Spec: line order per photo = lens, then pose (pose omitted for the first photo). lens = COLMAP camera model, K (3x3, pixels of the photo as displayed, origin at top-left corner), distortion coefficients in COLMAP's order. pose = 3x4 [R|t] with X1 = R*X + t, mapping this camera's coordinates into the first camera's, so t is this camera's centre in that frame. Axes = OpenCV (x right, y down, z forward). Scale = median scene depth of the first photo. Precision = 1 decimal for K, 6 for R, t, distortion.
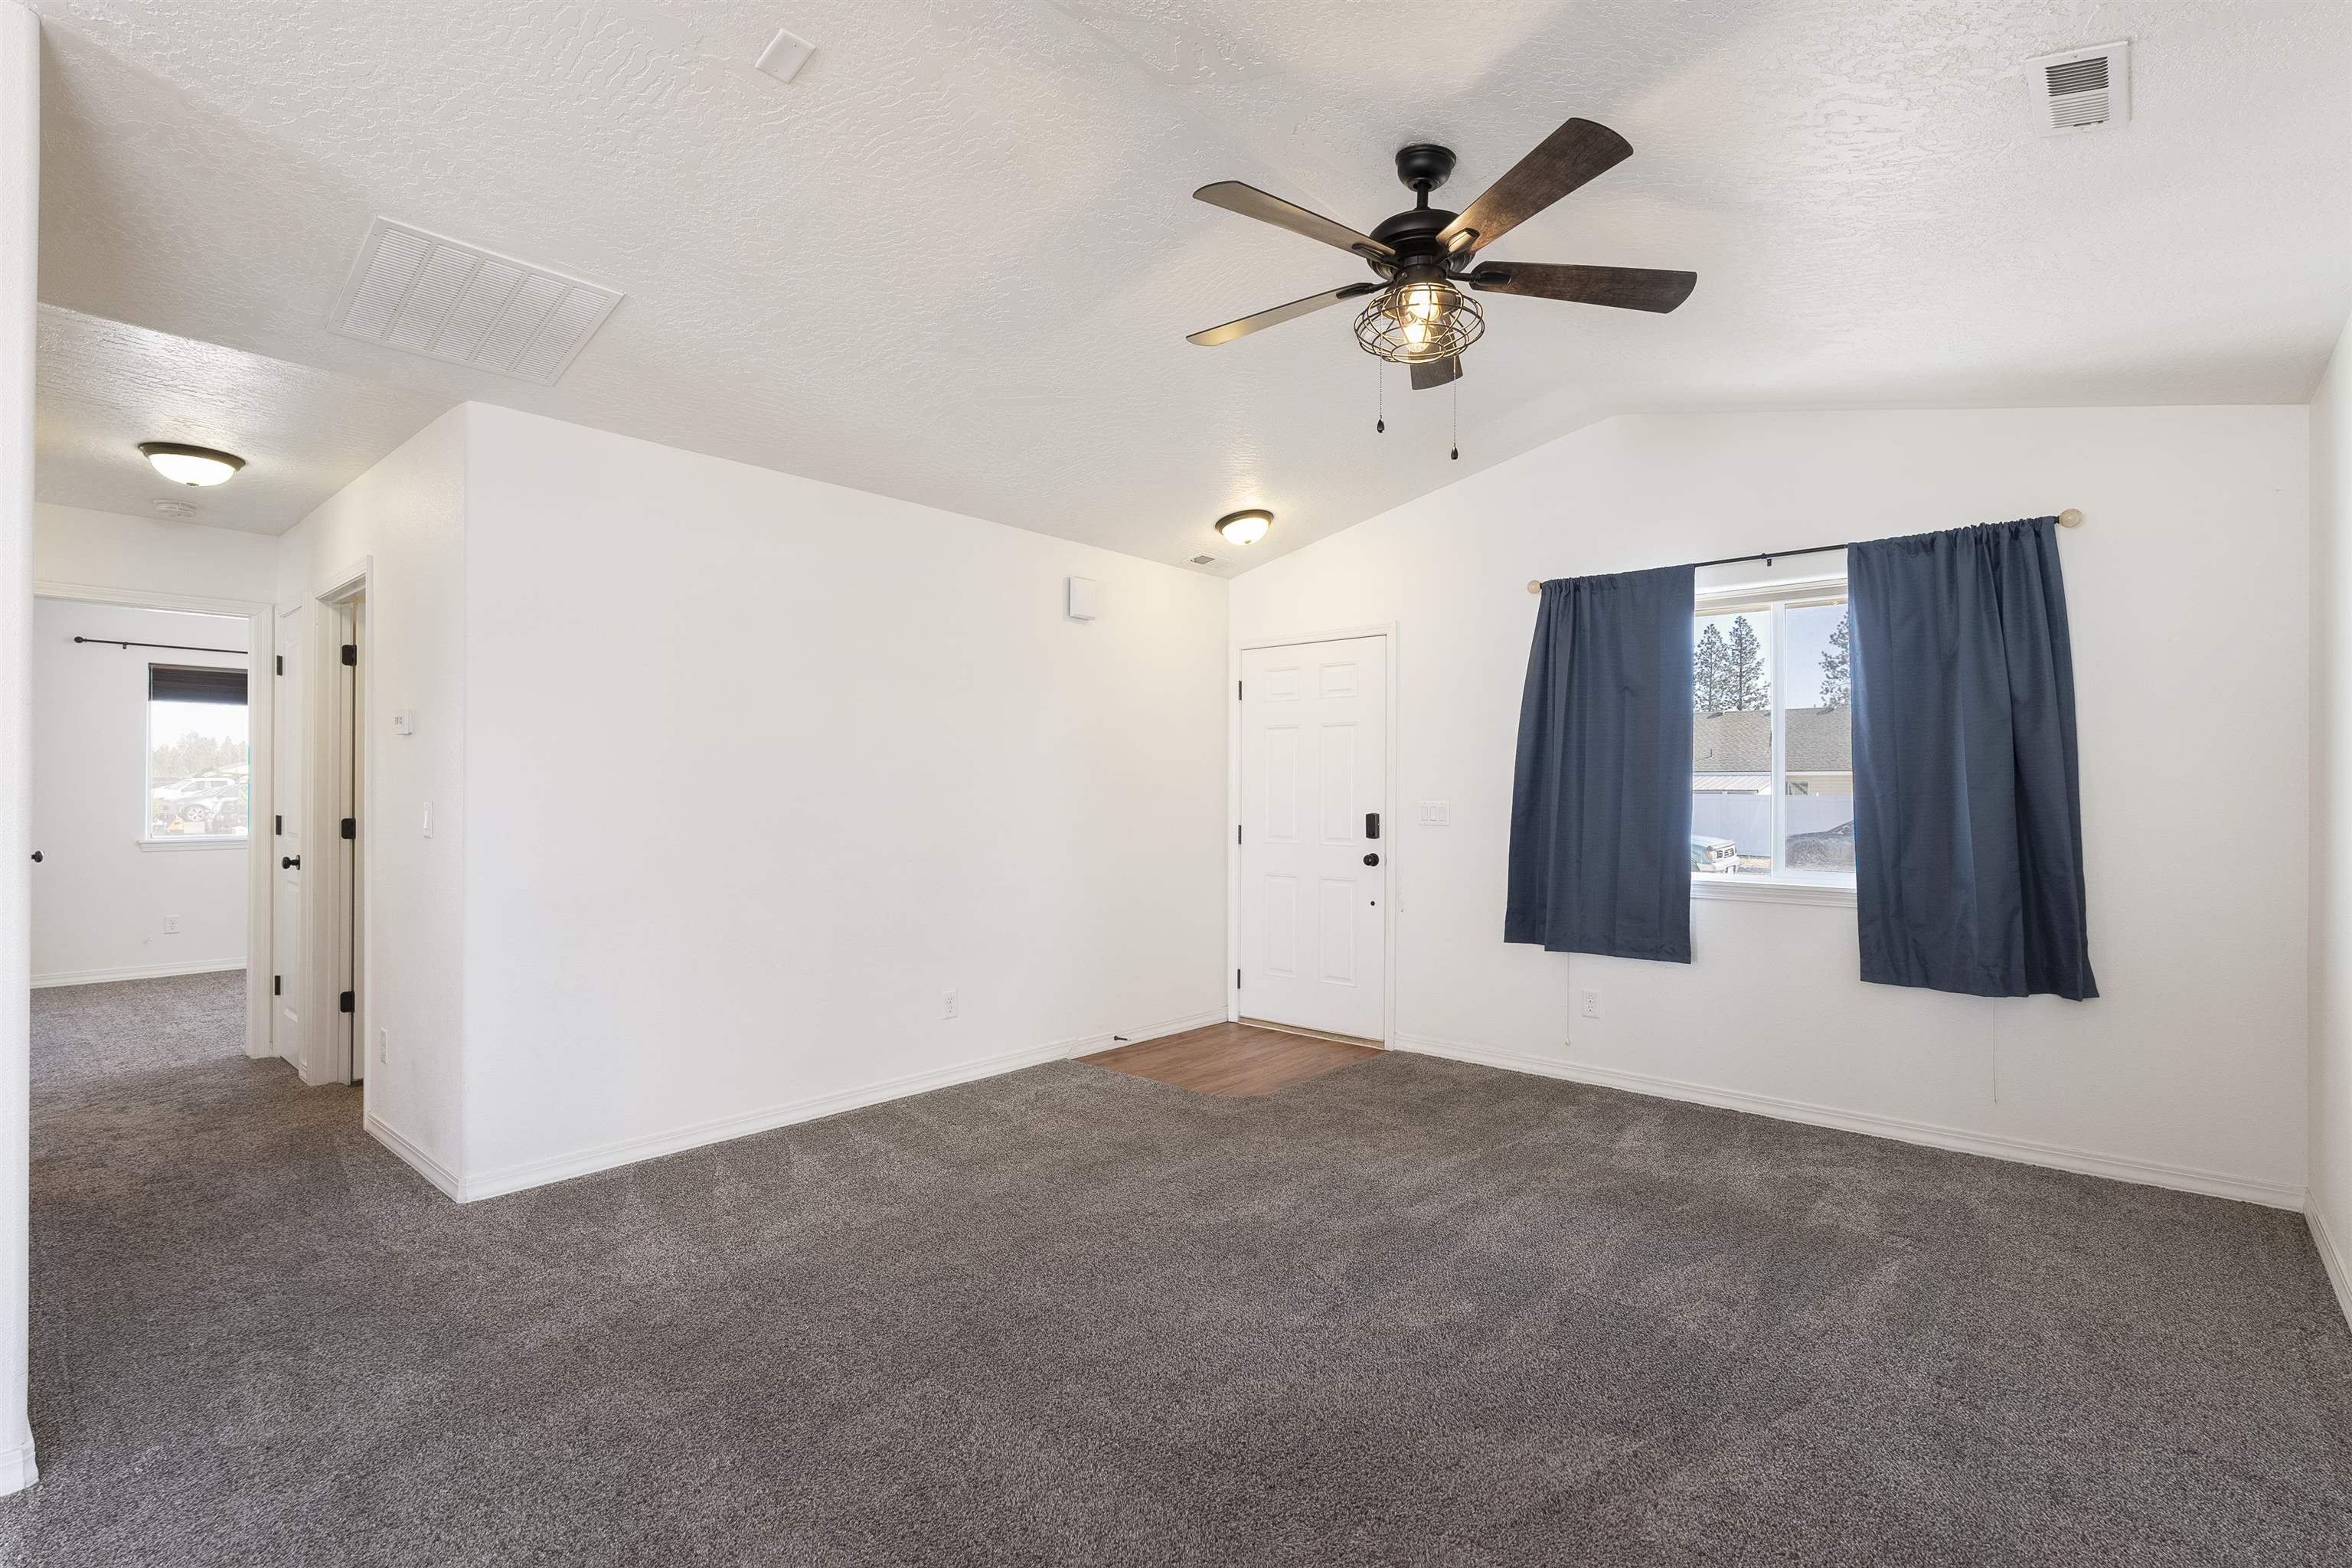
lens RADIAL K [[1082.0, 0, 1176.0], [0, 1082.0, 784.0], [0, 0, 1]] dist [-0.001190, -0.000198]
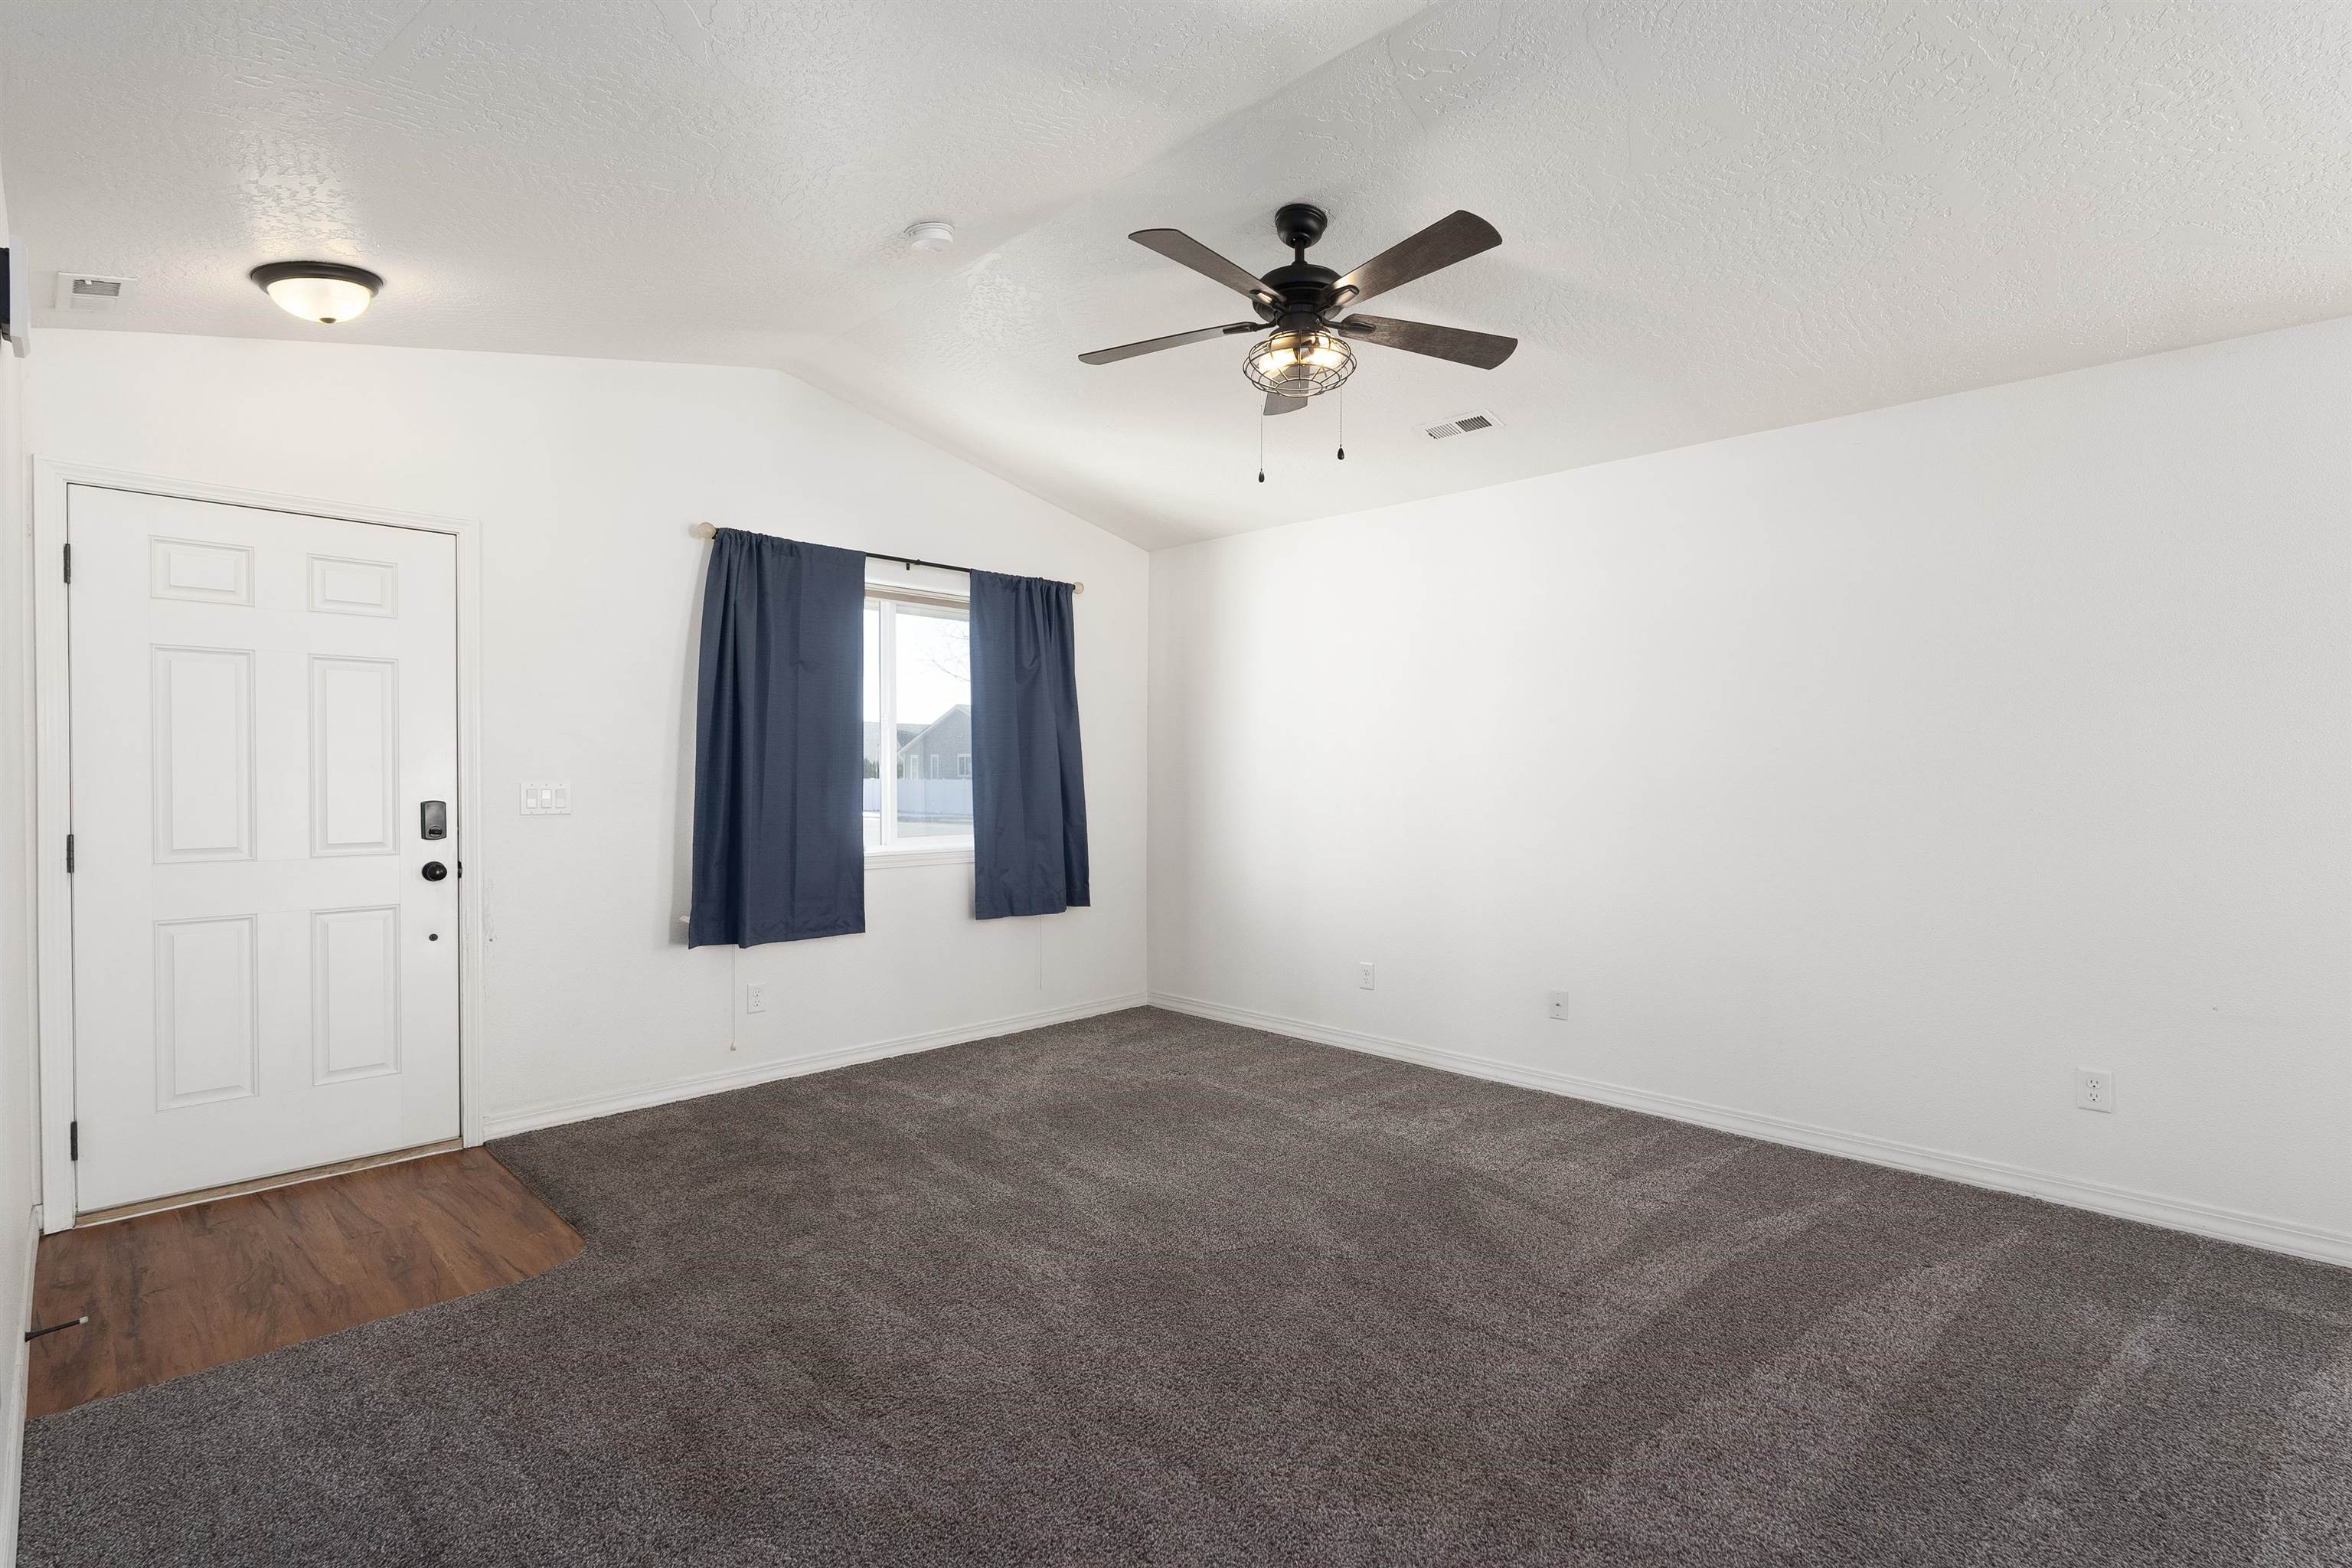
lens RADIAL K [[1103.0, 0, 1161.7], [0, 1103.0, 785.1], [0, 0, 1]] dist [0.000685, 0.000048]
pose [[0.066481, -0.018507, 0.997616, -0.576675], [-0.013033, 0.999727, 0.019414, -0.002061], [-0.997703, -0.014293, 0.066221, 0.642993]]
